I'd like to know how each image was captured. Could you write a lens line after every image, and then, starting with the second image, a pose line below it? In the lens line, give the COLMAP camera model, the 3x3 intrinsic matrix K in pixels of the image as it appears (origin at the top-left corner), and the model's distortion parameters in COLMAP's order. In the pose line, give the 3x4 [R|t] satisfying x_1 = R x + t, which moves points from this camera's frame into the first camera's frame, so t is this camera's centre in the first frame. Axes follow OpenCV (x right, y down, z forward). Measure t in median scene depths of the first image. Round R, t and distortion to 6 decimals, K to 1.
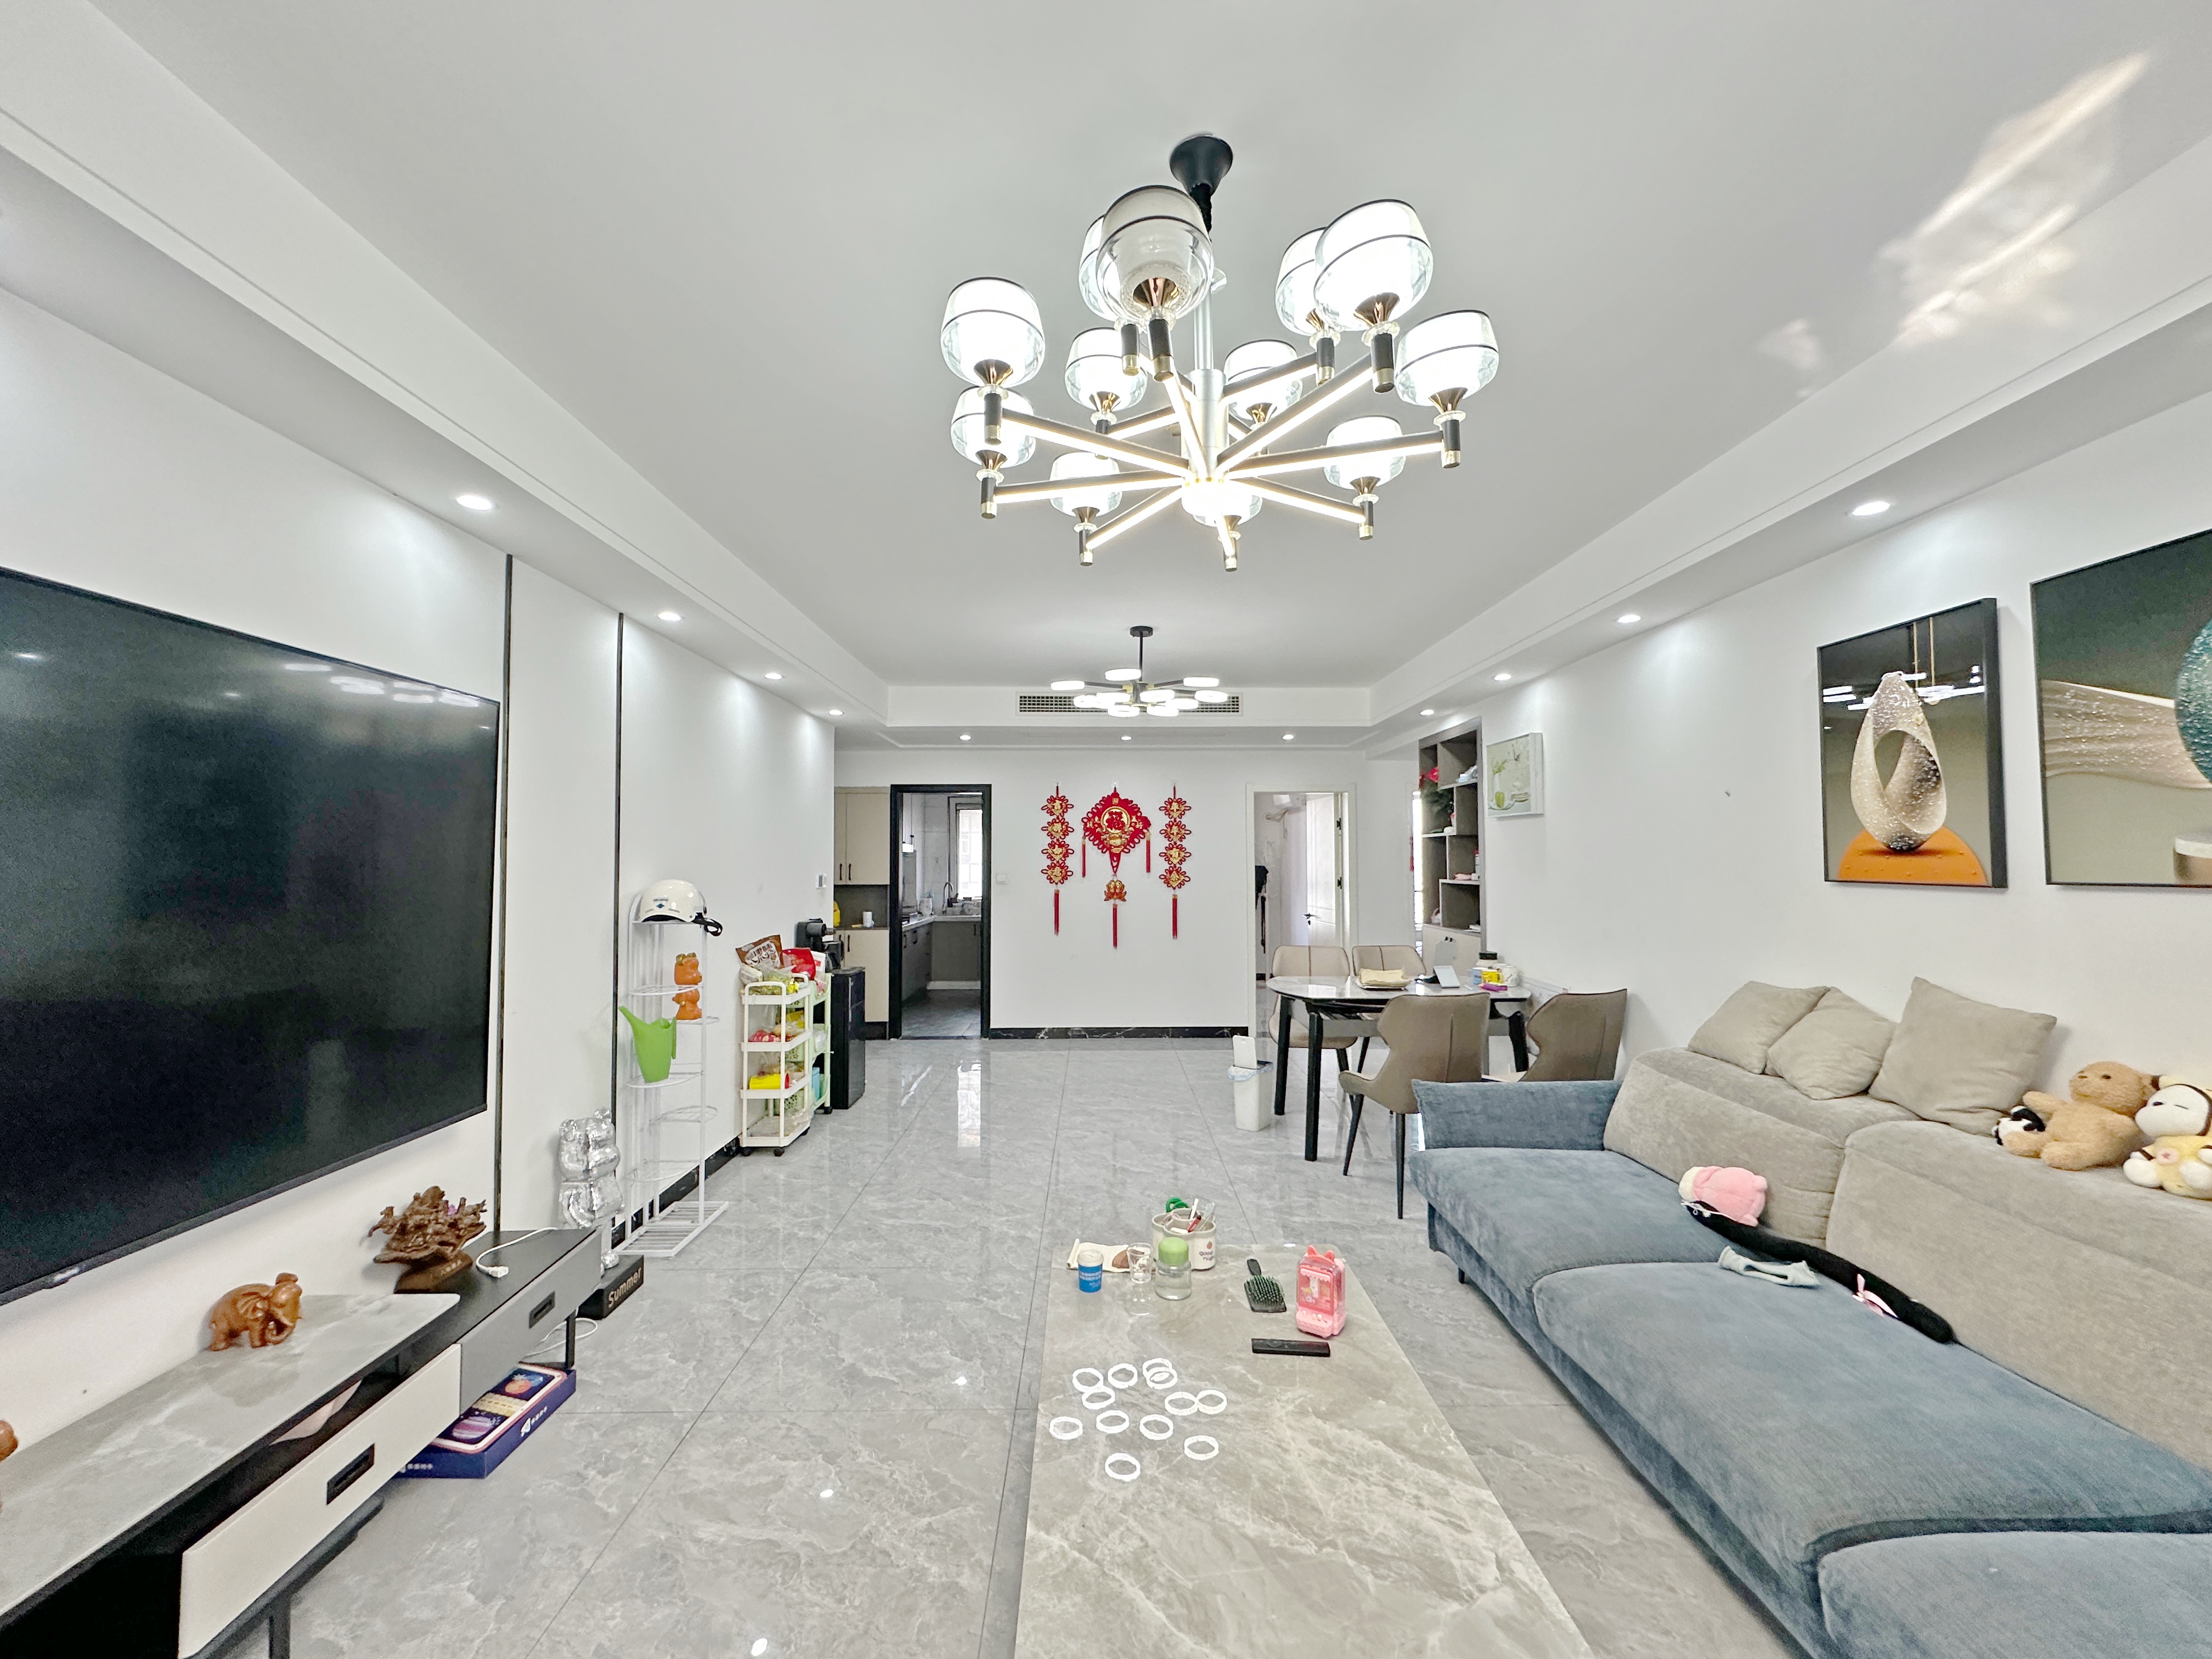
lens RADIAL K [[881.5, 0, 1097.7], [0, 881.5, 830.7], [0, 0, 1]] dist [0.001065, -0.000033]
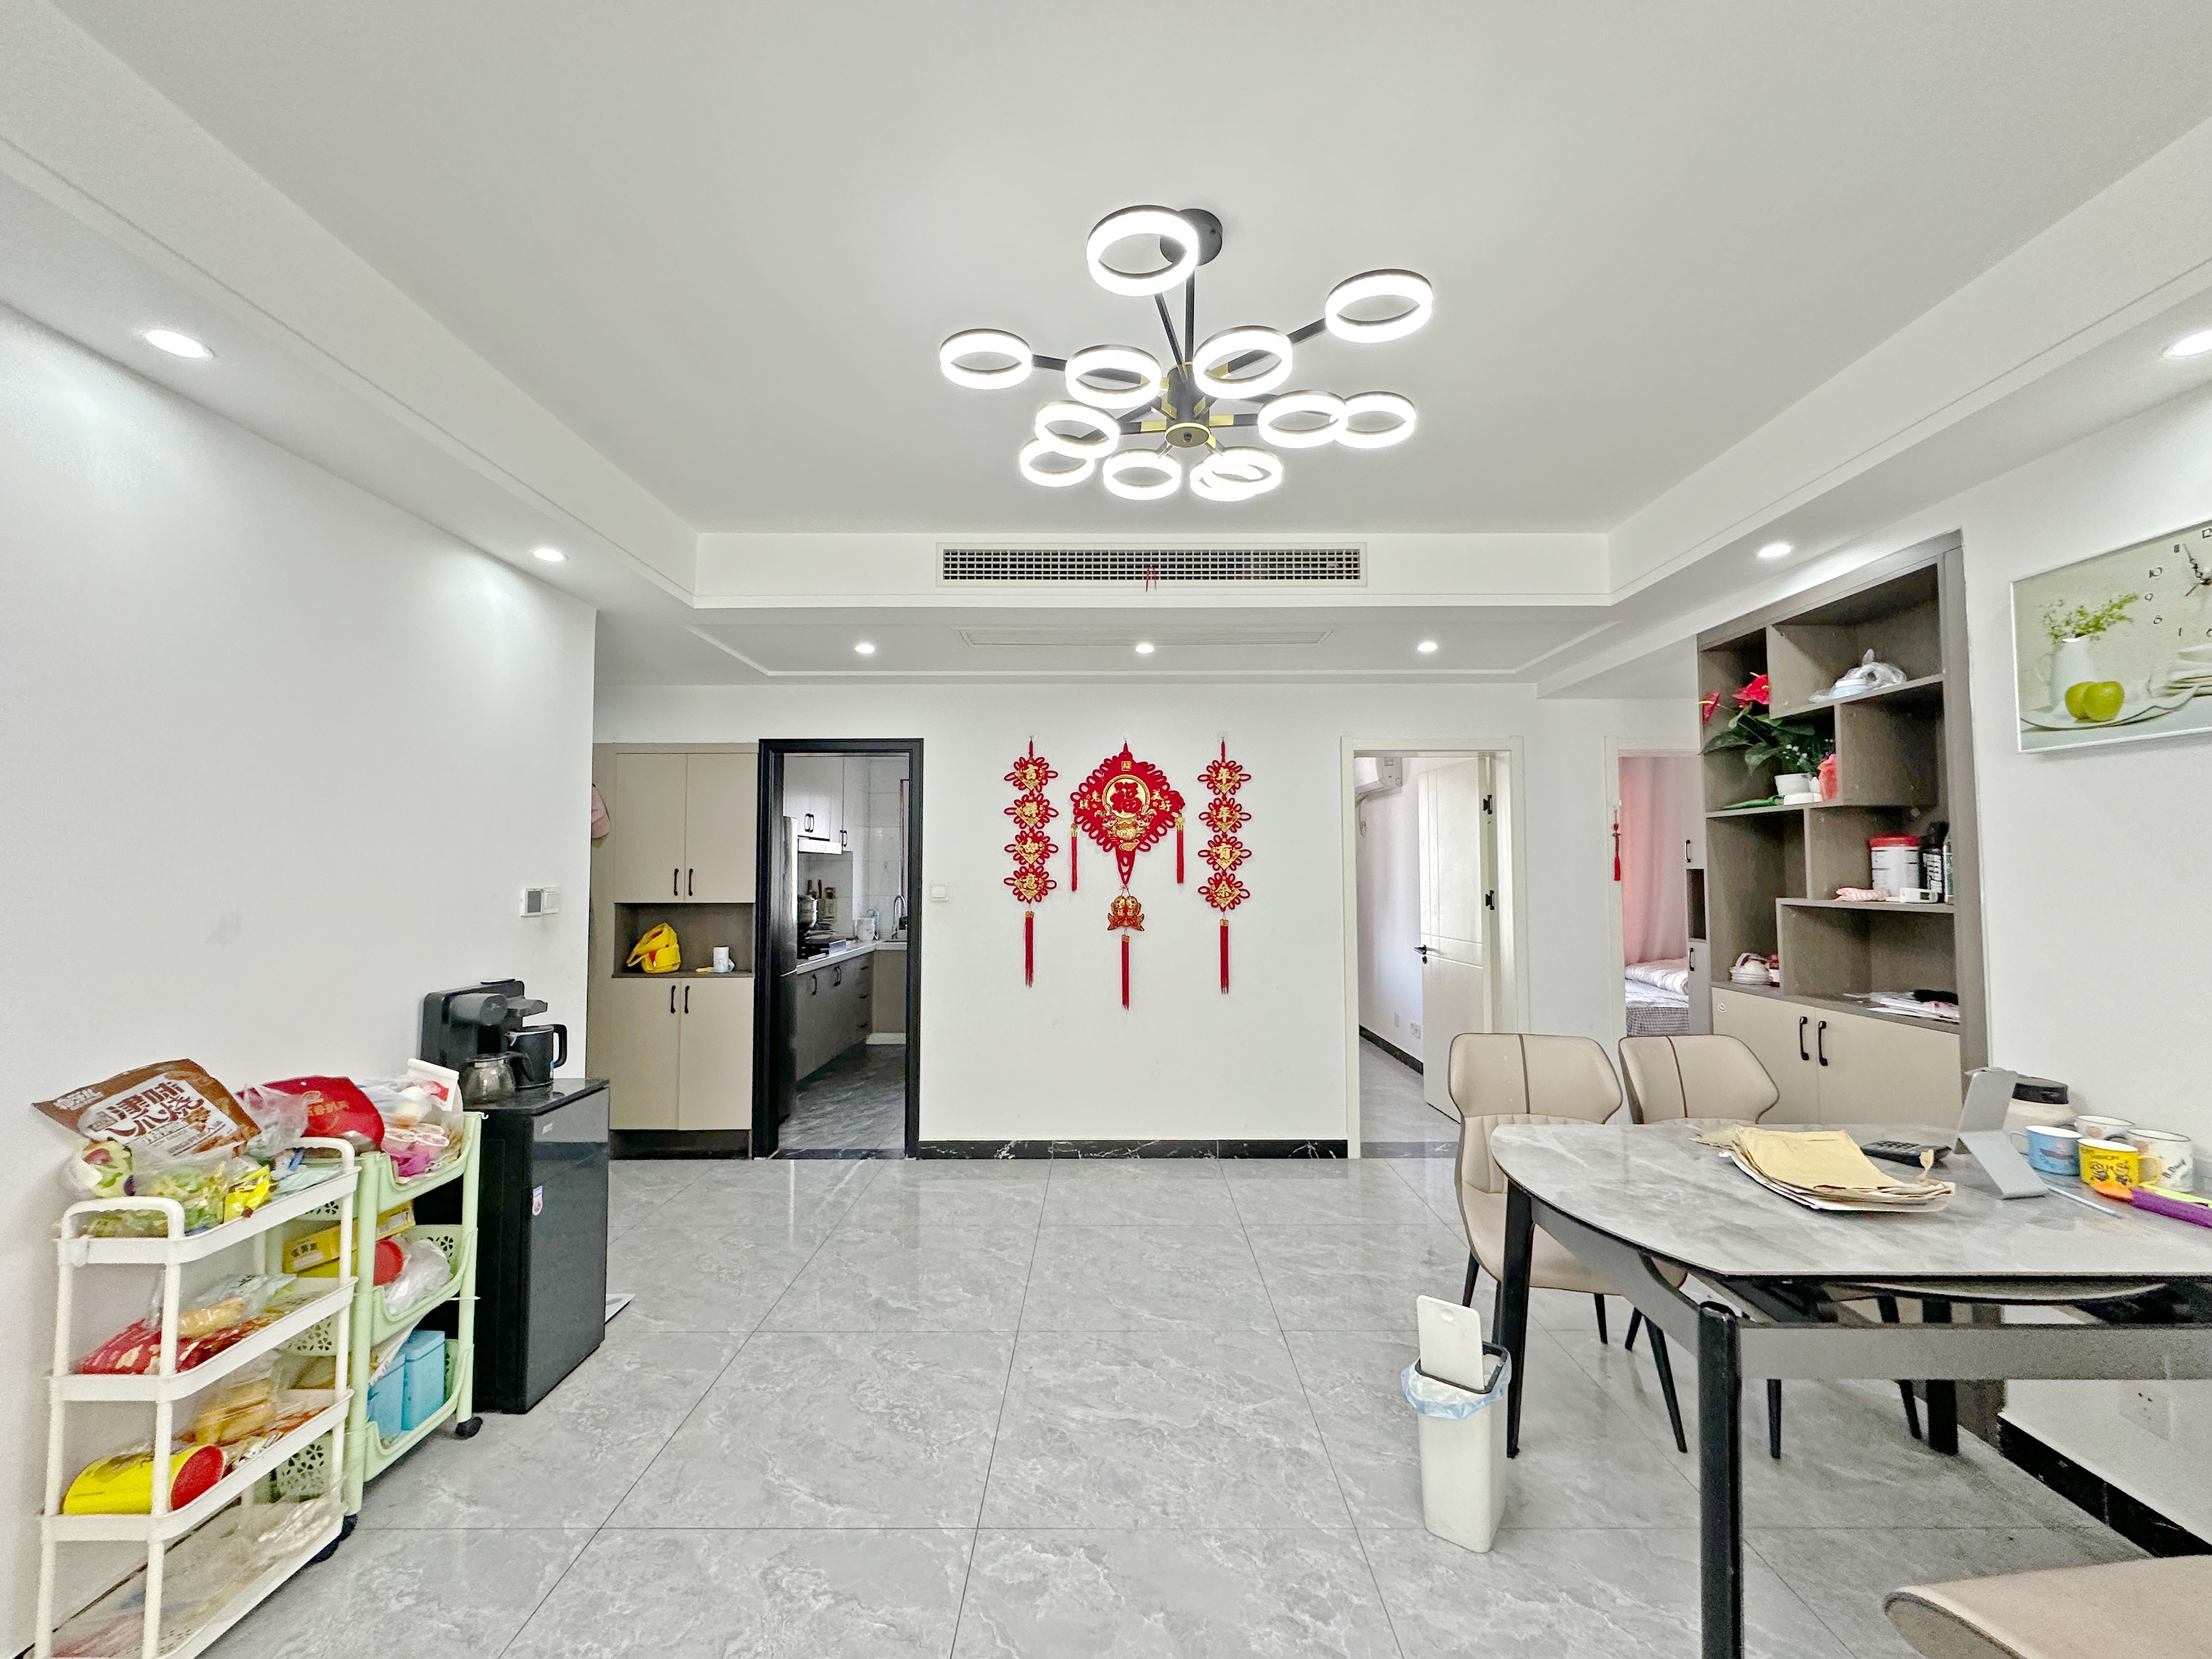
lens RADIAL K [[881.5, 0, 1112.4], [0, 881.5, 828.8], [0, 0, 1]] dist [0.001065, -0.000033]
pose [[0.999900, 0.002565, 0.013913, 0.002311], [-0.002316, 0.999837, -0.017924, 0.020873], [-0.013957, 0.017890, 0.999743, 0.393249]]
